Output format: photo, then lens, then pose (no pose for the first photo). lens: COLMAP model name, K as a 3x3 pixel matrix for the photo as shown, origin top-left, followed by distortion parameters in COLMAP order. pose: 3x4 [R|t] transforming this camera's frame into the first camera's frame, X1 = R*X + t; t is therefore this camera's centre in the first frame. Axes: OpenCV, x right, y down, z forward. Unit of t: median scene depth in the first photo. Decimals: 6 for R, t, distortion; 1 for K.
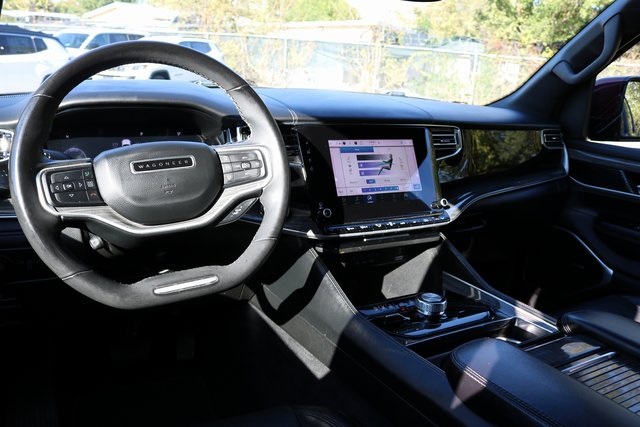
lens RADIAL K [[525.5, 0, 320.0], [0, 525.5, 213.5], [0, 0, 1]] dist [-0.104963, 0.003060]
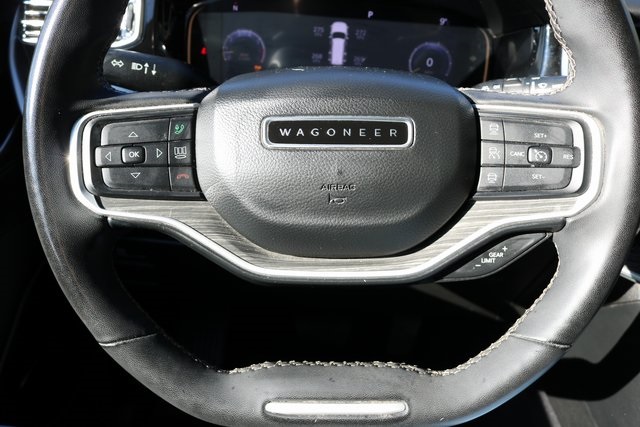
lens RADIAL K [[589.9, 0, 320.4], [0, 589.9, 194.5], [0, 0, 1]] dist [-0.128438, 0.013252]
pose [[0.852950, 0.246441, -0.460156, -0.071988], [-0.146892, 0.959232, 0.241445, -0.148490], [0.500899, -0.138348, 0.854377, 0.529086]]
